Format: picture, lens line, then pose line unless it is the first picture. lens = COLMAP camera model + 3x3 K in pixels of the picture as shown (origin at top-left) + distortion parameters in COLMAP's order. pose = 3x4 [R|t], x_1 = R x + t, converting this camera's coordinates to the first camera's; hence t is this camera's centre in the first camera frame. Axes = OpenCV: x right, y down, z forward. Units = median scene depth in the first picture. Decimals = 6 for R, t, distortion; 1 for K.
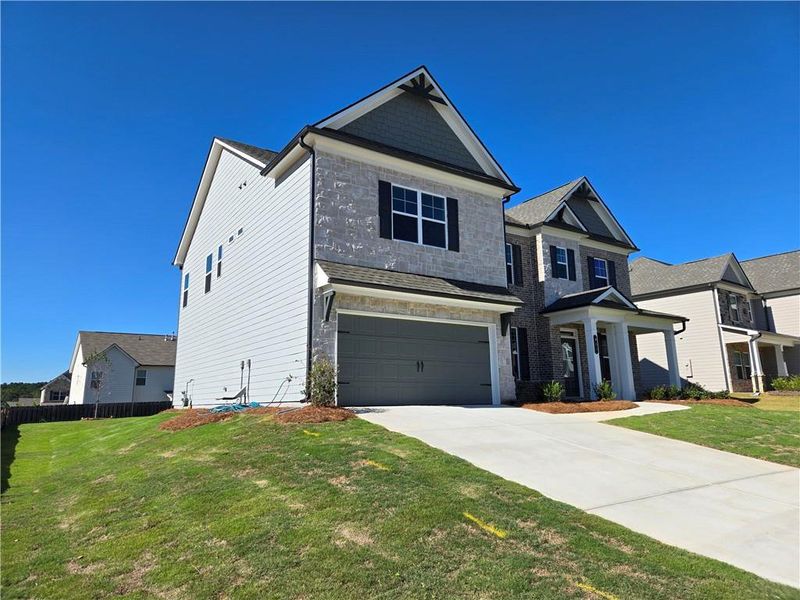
lens RADIAL K [[535.5, 0, 400.0], [0, 535.5, 300.0], [0, 0, 1]] dist [0.053284, -0.000365]
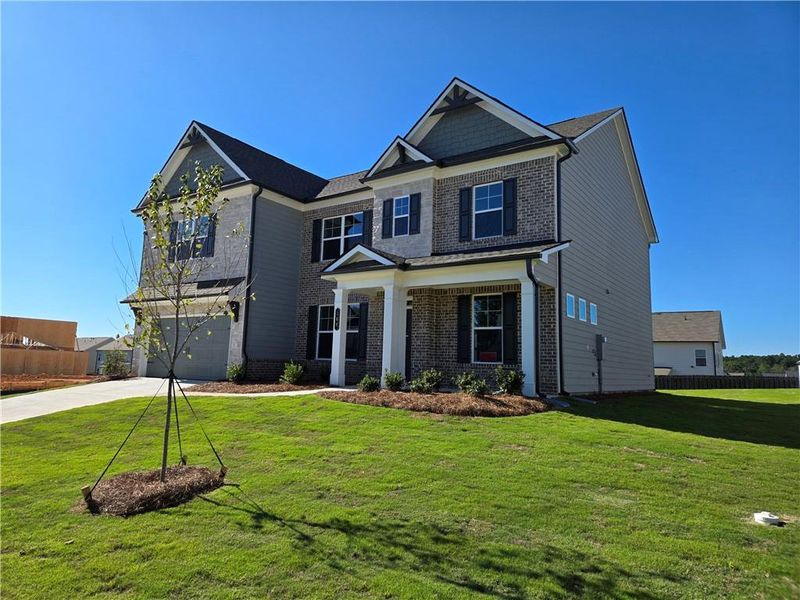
lens RADIAL K [[535.5, 0, 400.0], [0, 535.5, 300.0], [0, 0, 1]] dist [0.053284, -0.000365]
pose [[0.355068, -0.093461, -0.930157, 1.394577], [0.138041, 0.989324, -0.046712, 0.124566], [0.924593, -0.111814, 0.364178, 0.935436]]
